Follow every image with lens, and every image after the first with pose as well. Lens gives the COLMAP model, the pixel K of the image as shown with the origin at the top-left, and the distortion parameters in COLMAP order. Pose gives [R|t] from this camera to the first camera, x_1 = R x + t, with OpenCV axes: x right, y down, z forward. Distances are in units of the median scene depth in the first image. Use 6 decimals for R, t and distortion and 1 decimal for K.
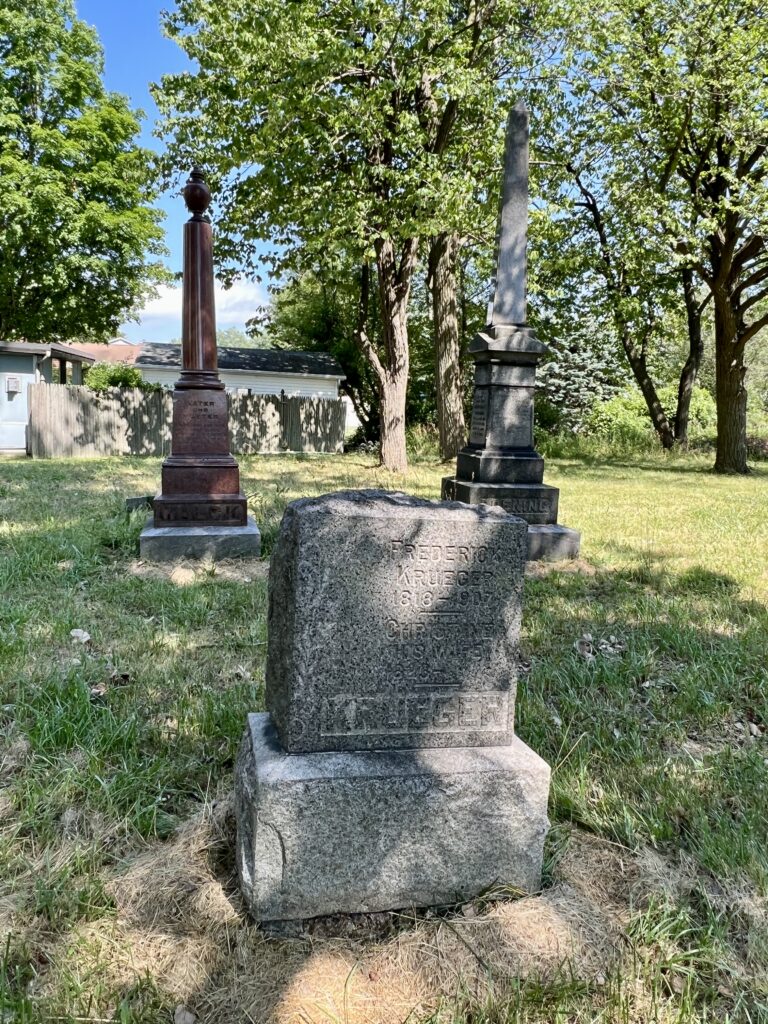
lens RADIAL K [[762.2, 0, 384.0], [0, 762.2, 512.0], [0, 0, 1]] dist [-0.007884, -0.005387]
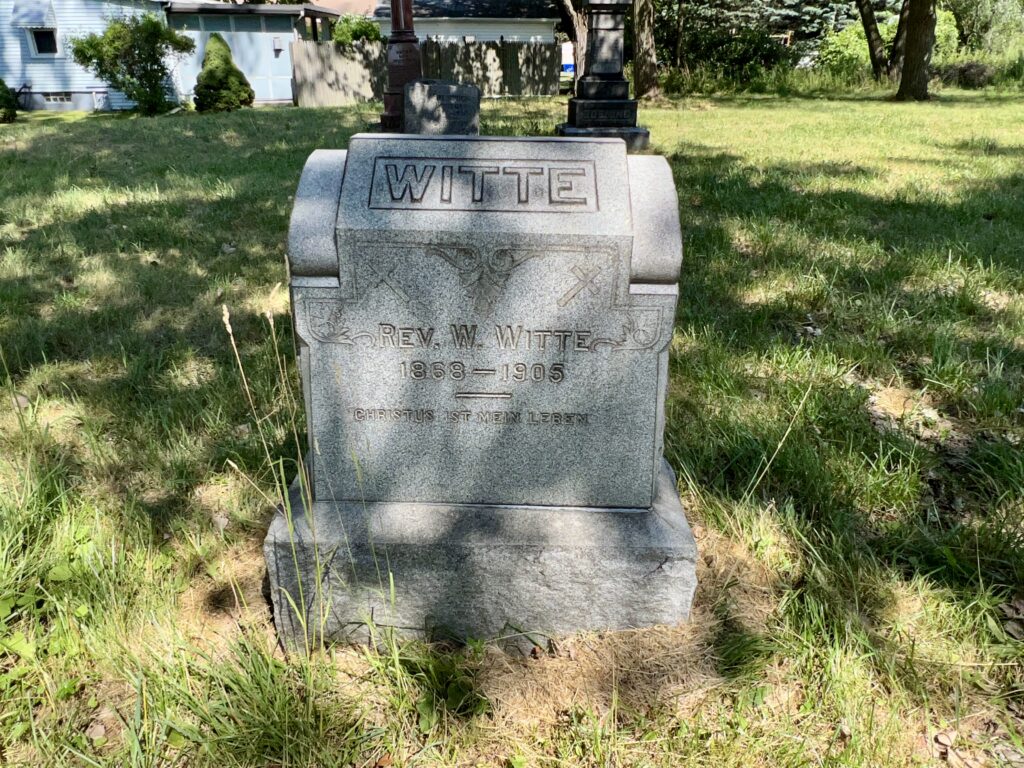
lens RADIAL K [[762.2, 0, 507.6], [0, 762.2, 403.5], [0, 0, 1]] dist [-0.007884, -0.005387]
pose [[0.985090, 0.029934, -0.169415, 0.083673], [0.020974, 0.956504, 0.290964, 0.032448], [0.170756, -0.290179, 0.941615, -0.211956]]
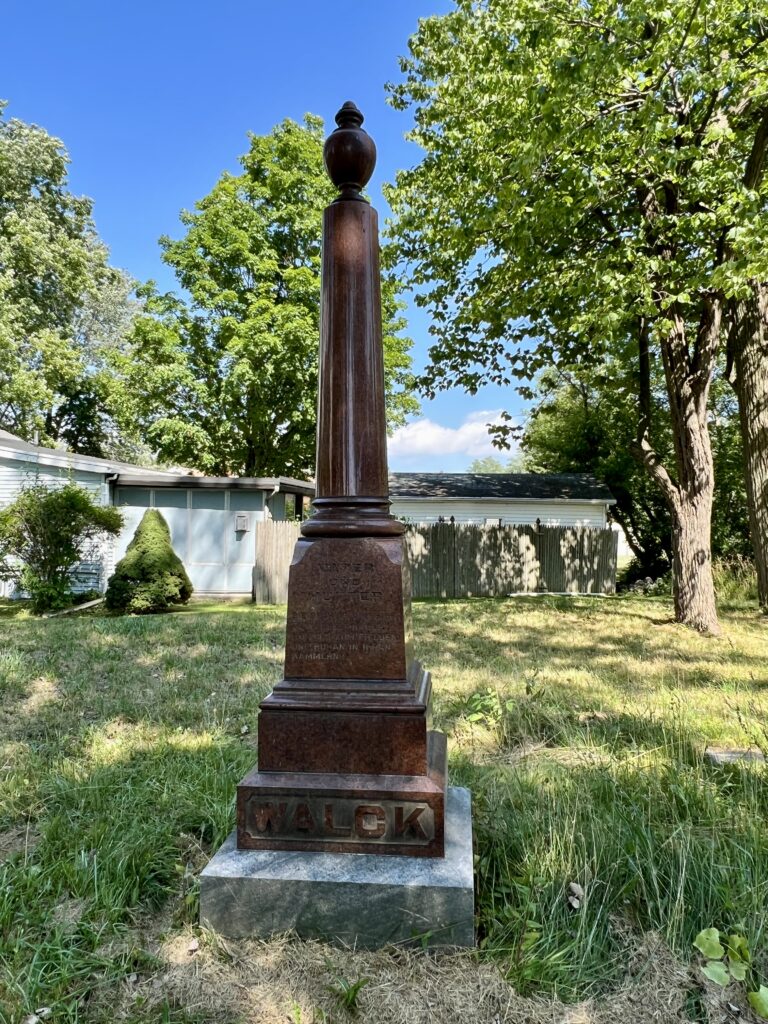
lens RADIAL K [[762.2, 0, 384.0], [0, 762.2, 512.0], [0, 0, 1]] dist [-0.007884, -0.005387]
pose [[0.944057, -0.035357, -0.327882, -0.019813], [-0.019350, 0.986585, -0.162100, -0.029897], [0.329215, 0.159376, 0.930708, 0.169045]]
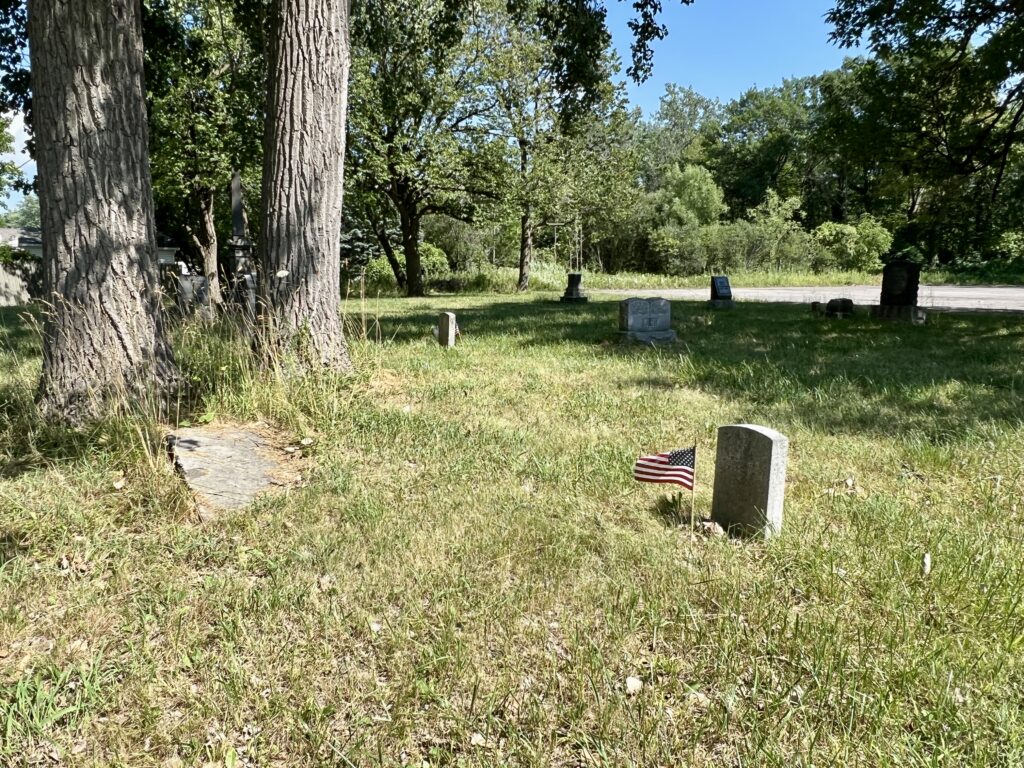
lens RADIAL K [[762.2, 0, 507.6], [0, 762.2, 403.5], [0, 0, 1]] dist [-0.007884, -0.005387]
pose [[0.938672, -0.093671, 0.331845, 0.034456], [0.079982, 0.995294, 0.054703, 0.108481], [-0.335407, -0.024807, 0.941747, -0.718990]]
